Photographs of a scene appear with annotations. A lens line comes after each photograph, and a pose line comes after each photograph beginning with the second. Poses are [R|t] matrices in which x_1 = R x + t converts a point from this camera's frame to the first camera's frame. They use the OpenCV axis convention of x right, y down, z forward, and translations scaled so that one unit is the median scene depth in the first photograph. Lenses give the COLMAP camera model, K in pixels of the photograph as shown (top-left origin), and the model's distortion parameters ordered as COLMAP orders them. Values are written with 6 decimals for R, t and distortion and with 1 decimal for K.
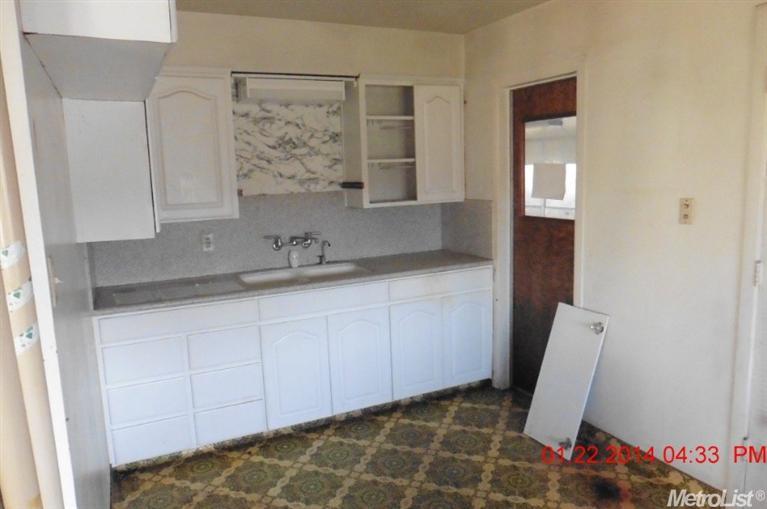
lens RADIAL K [[556.8, 0, 383.5], [0, 556.8, 254.5], [0, 0, 1]] dist [-0.049960, 0.002763]
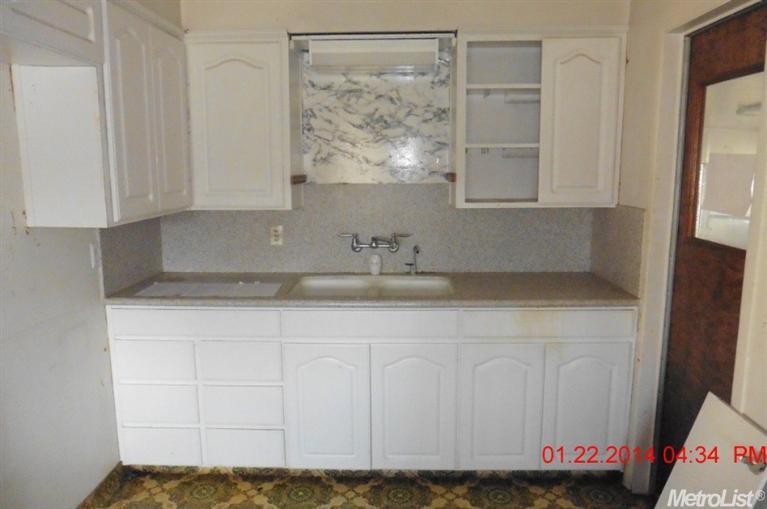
lens RADIAL K [[556.8, 0, 383.5], [0, 556.8, 254.5], [0, 0, 1]] dist [-0.049960, 0.002763]
pose [[0.880155, 0.104097, -0.463132, 0.233454], [-0.095448, 0.994542, 0.042148, -0.042853], [0.464992, 0.007108, 0.885287, 0.288830]]
